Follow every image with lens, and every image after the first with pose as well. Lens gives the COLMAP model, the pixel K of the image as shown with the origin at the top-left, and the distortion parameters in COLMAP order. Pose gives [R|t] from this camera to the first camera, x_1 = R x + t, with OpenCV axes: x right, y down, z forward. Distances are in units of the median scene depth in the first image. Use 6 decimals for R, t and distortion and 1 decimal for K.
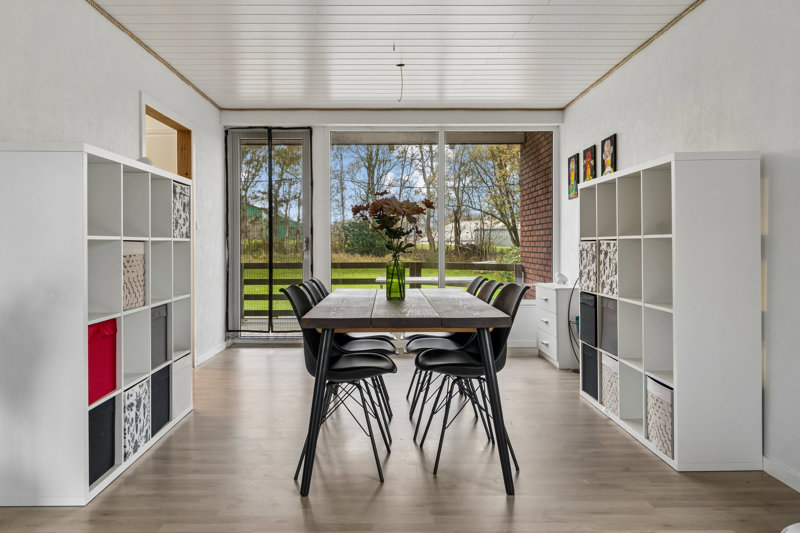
lens RADIAL K [[620.4, 0, 396.9], [0, 620.4, 254.0], [0, 0, 1]] dist [0.003511, 0.002813]
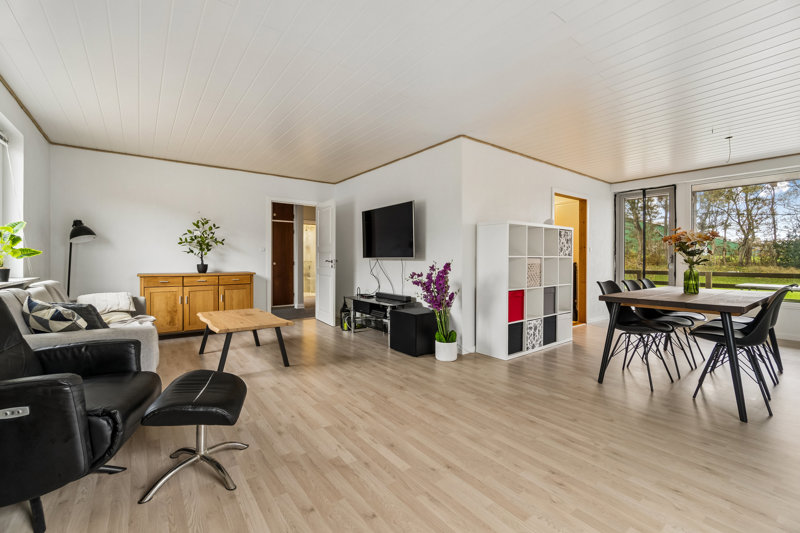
lens RADIAL K [[343.9, 0, 399.4], [0, 343.9, 262.4], [0, 0, 1]] dist [0.001841, -0.000017]
pose [[0.606050, 0.011648, -0.795341, 0.249054], [-0.015026, 0.999882, 0.003194, 0.000104], [0.795284, 0.010015, 0.606154, -0.151103]]
